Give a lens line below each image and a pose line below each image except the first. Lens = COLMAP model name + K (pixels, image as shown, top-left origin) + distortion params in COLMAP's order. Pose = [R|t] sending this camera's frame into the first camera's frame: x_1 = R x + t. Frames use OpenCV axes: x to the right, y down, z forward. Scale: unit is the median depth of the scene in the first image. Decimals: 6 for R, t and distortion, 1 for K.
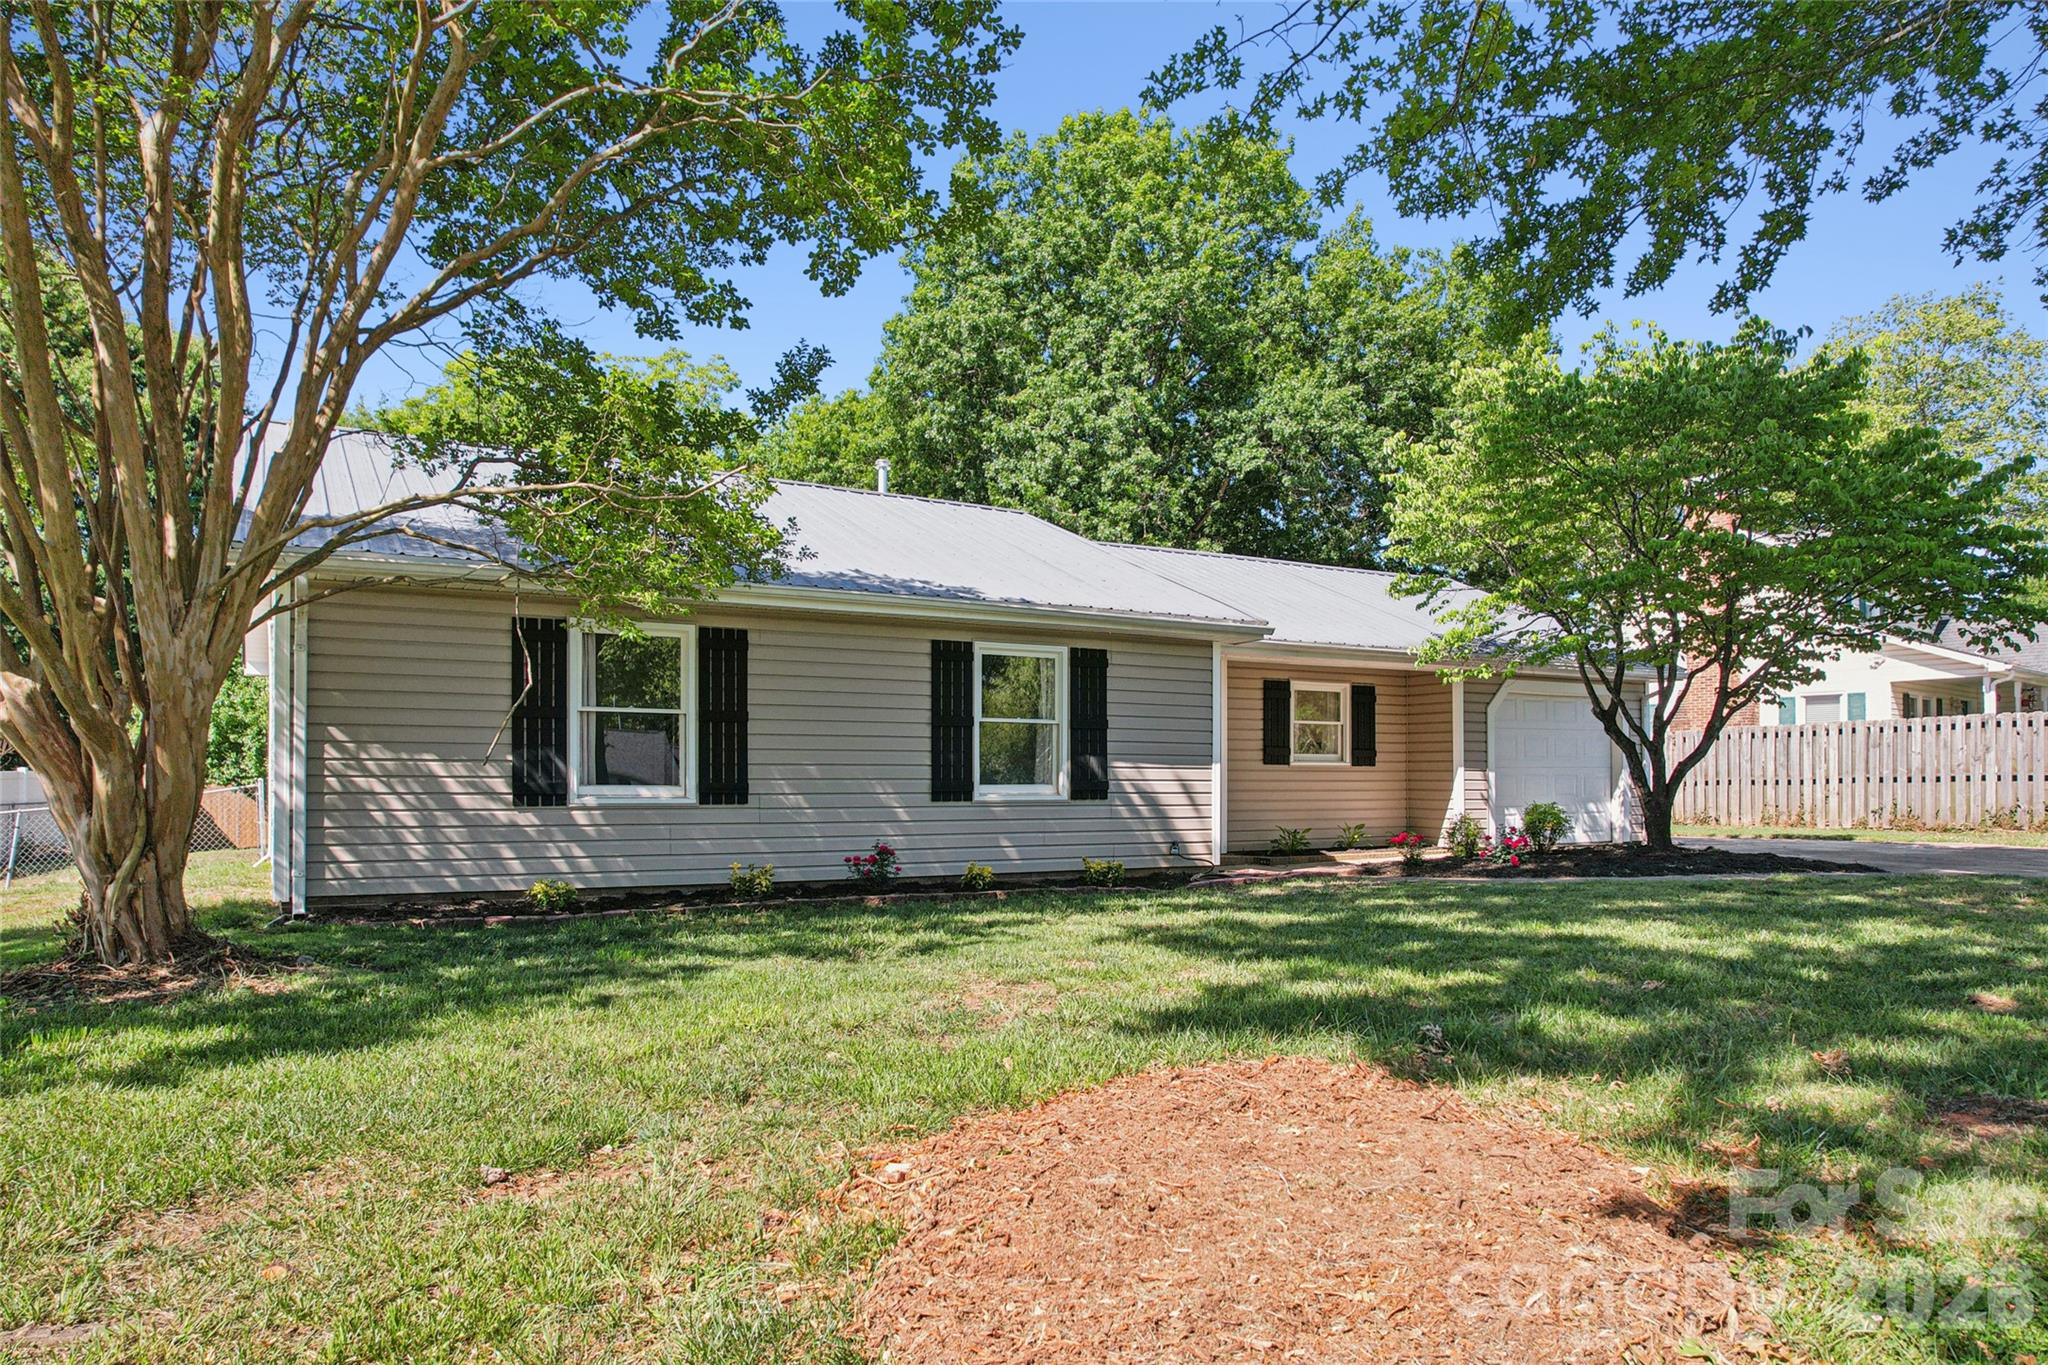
lens RADIAL K [[1338.2, 0, 1027.2], [0, 1338.2, 787.9], [0, 0, 1]] dist [-0.040588, -0.000664]
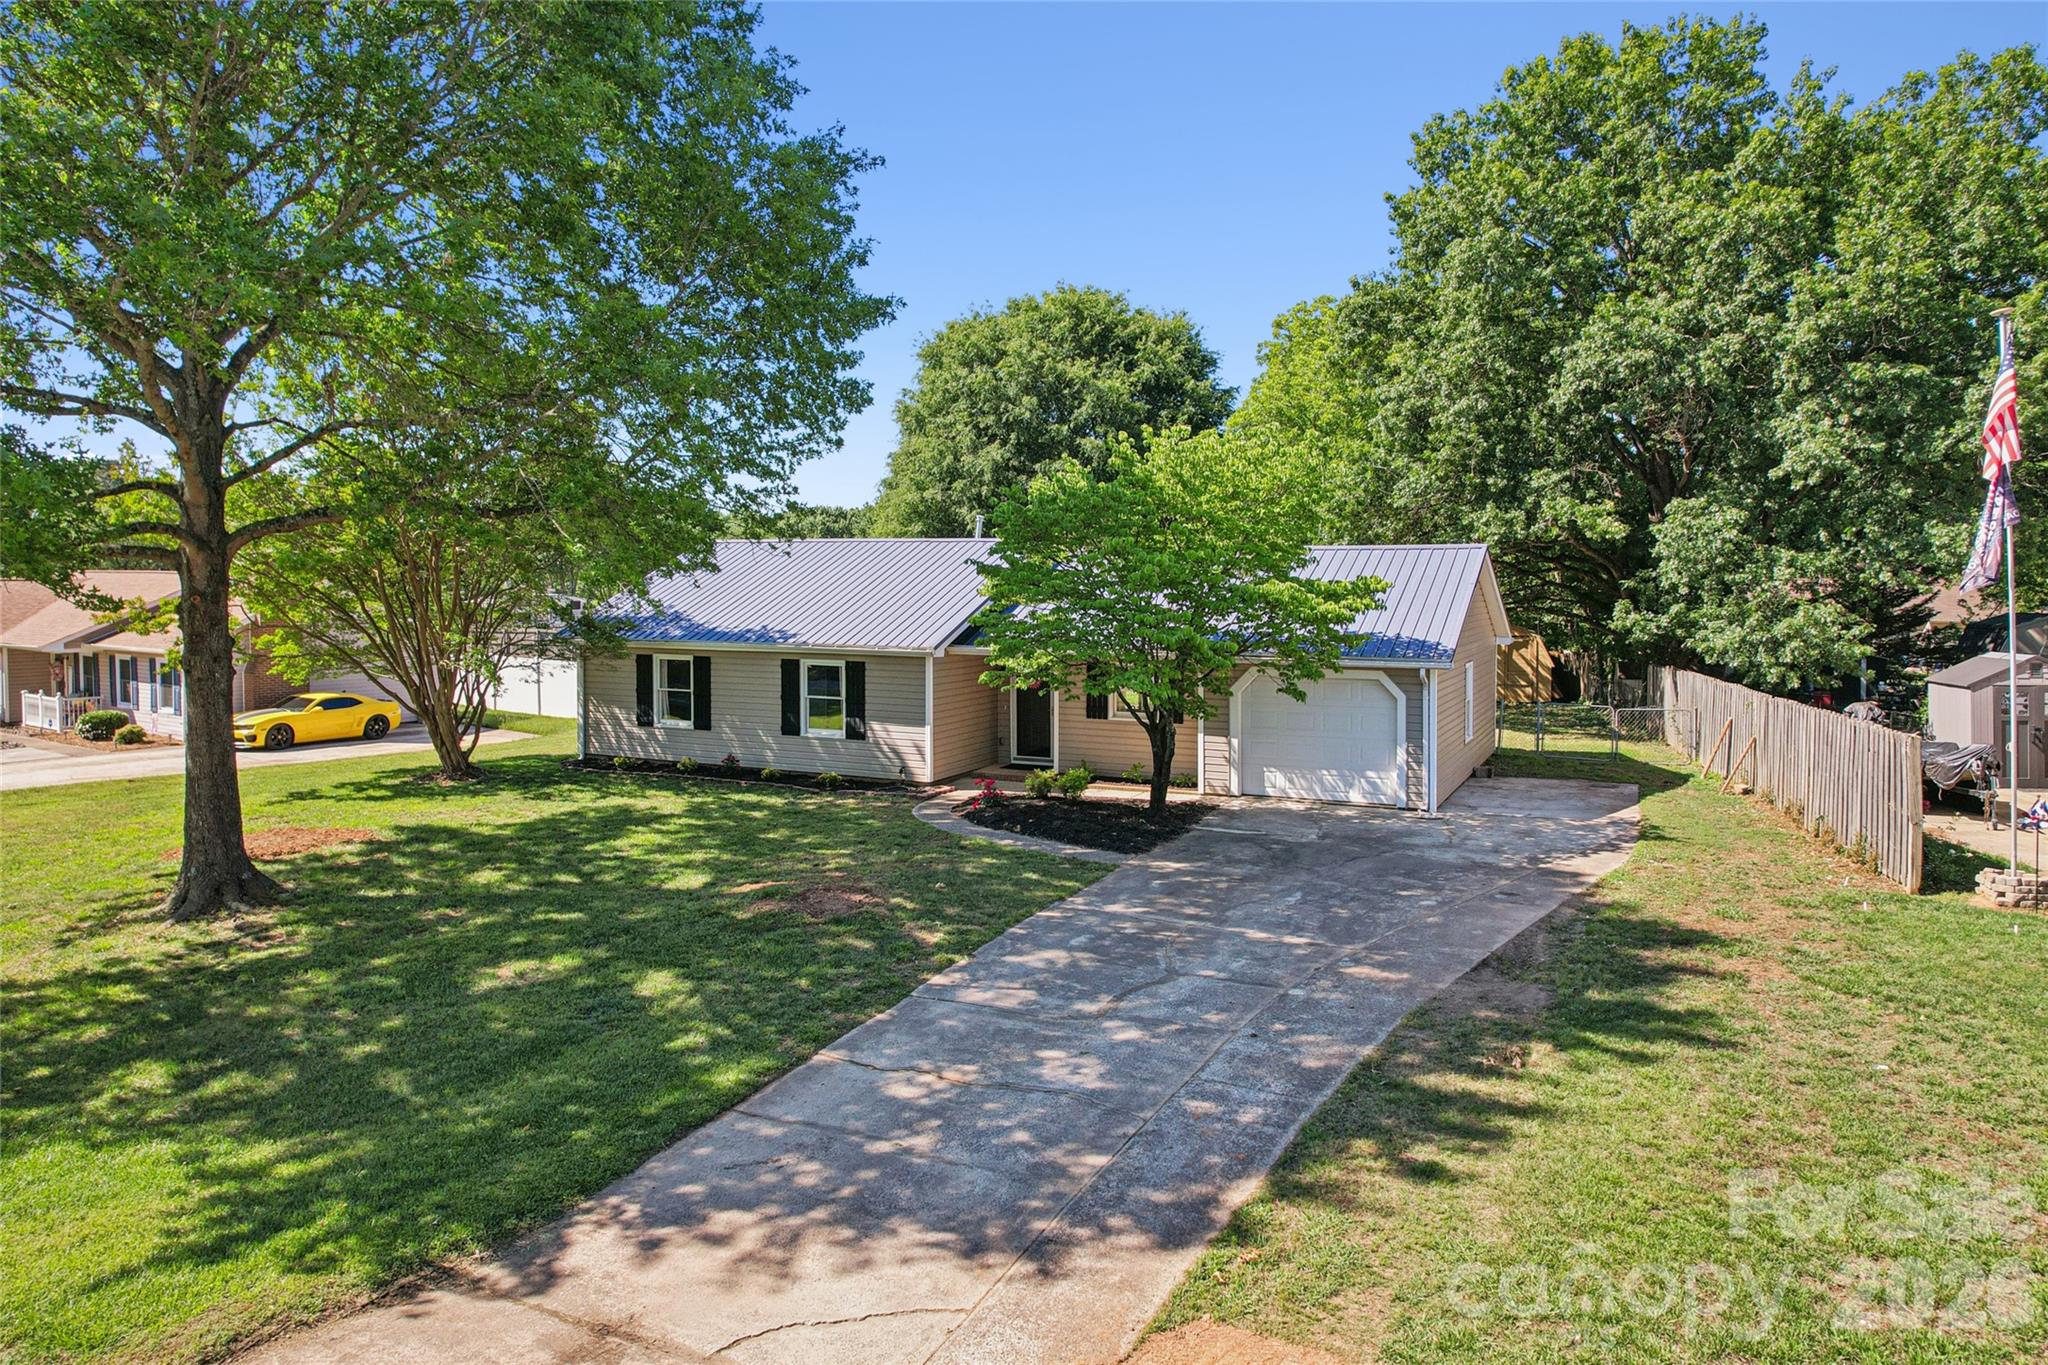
lens RADIAL K [[1343.1, 0, 1028.1], [0, 1343.1, 565.1], [0, 0, 1]] dist [-0.002884, -0.001631]
pose [[0.550230, 0.000559, -0.835013, 1.770074], [0.000294, 1.000000, 0.000864, -0.241920], [0.835013, -0.000721, 0.550230, 0.152444]]
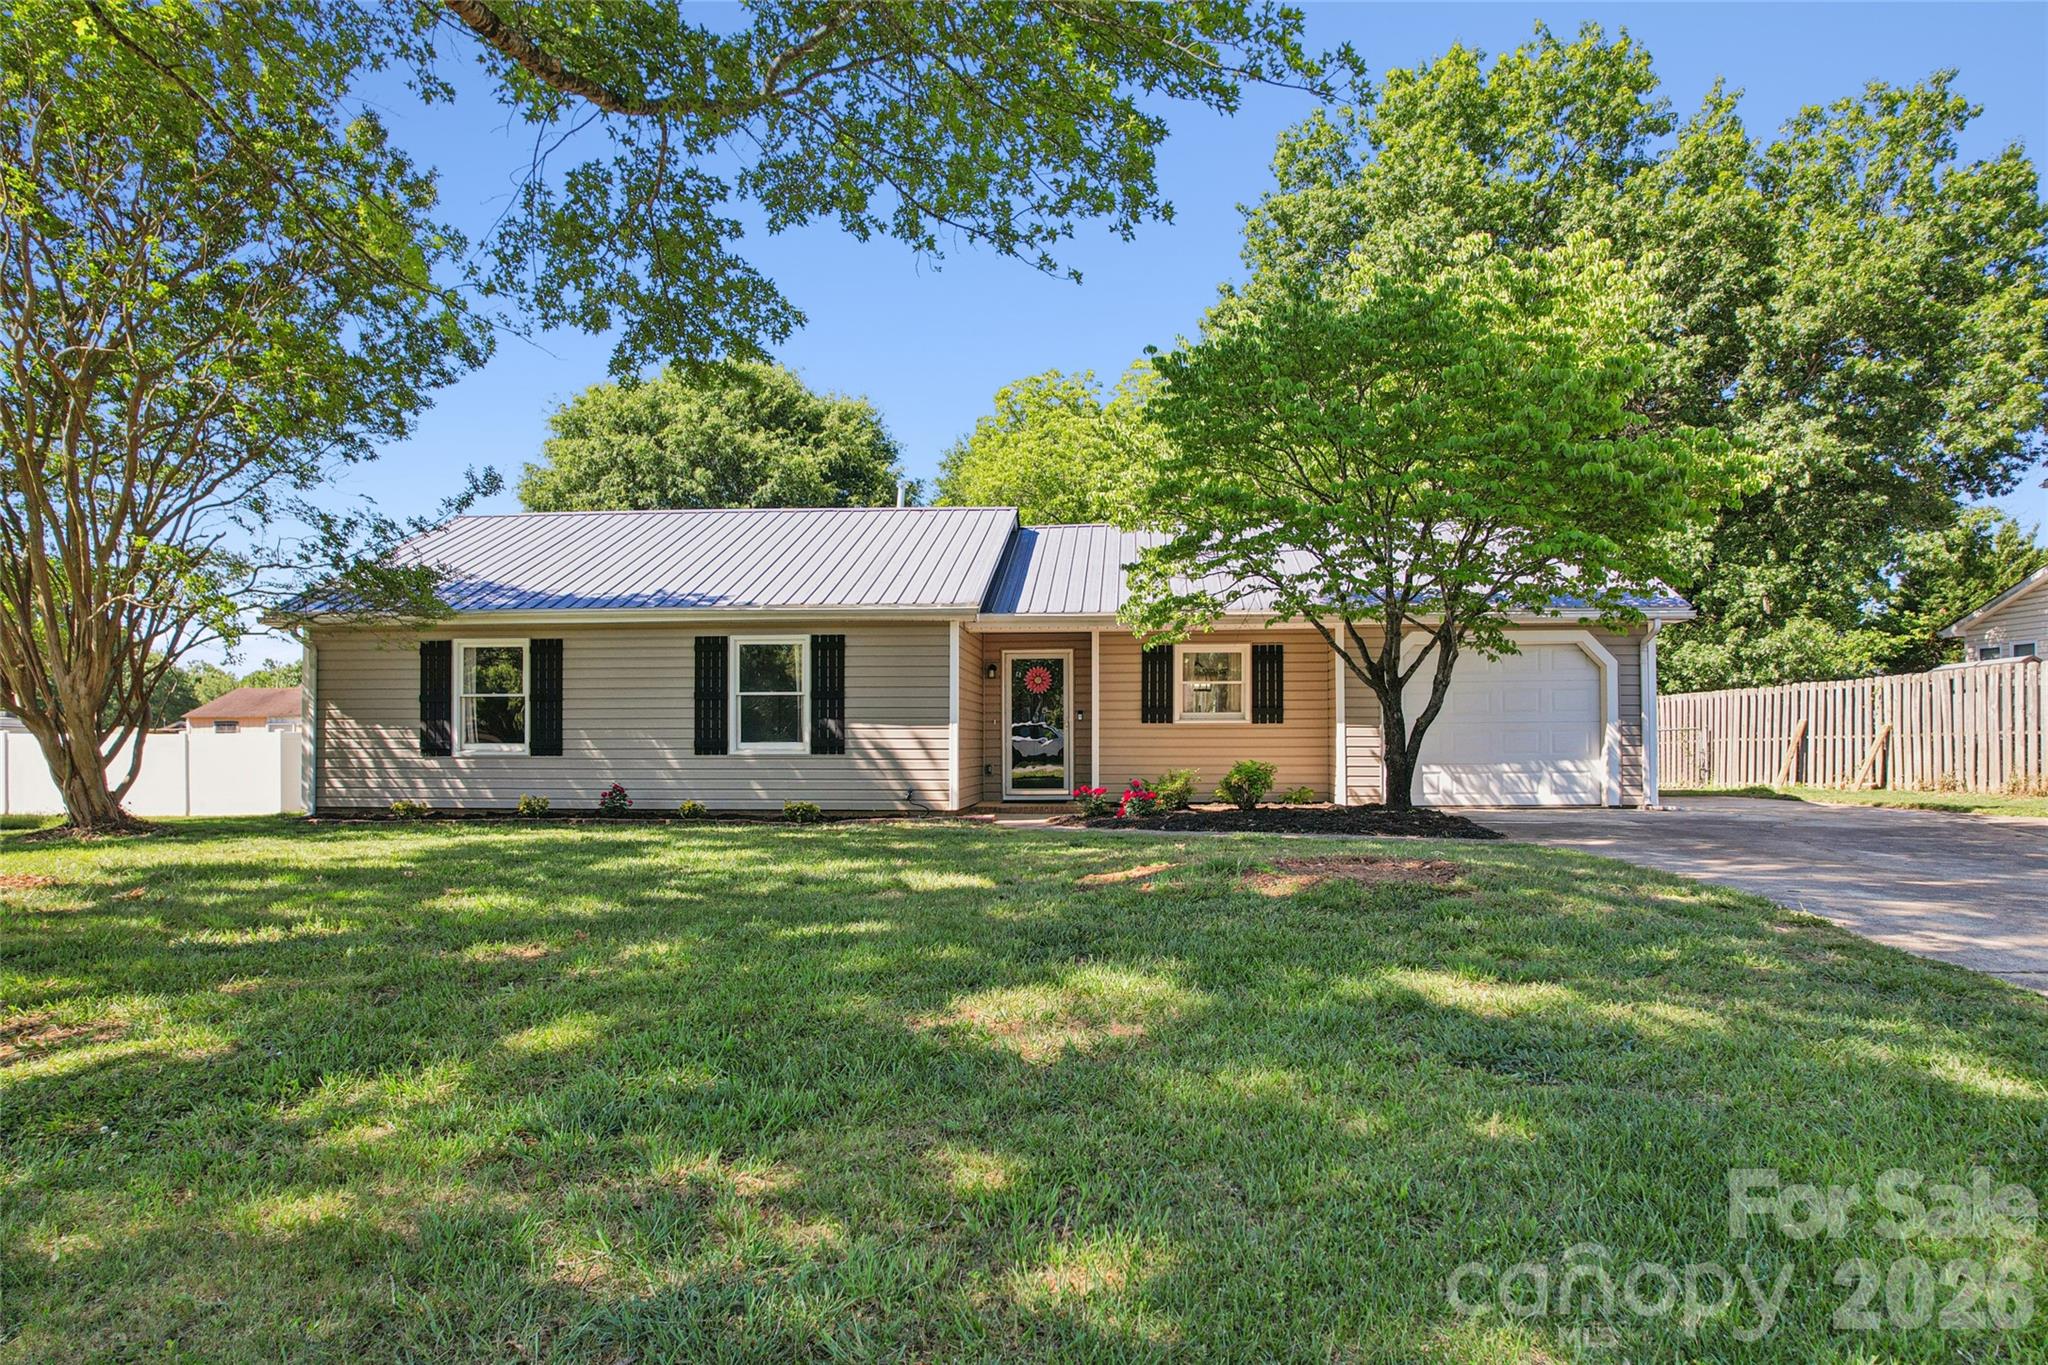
lens RADIAL K [[1293.3, 0, 1019.9], [0, 1293.3, 736.4], [0, 0, 1]] dist [-0.027921, 0.000550]
pose [[0.812897, -0.000662, -0.582408, 0.903345], [0.000676, 1.000000, -0.000194, -0.007535], [0.582408, -0.000236, 0.812897, 0.109714]]
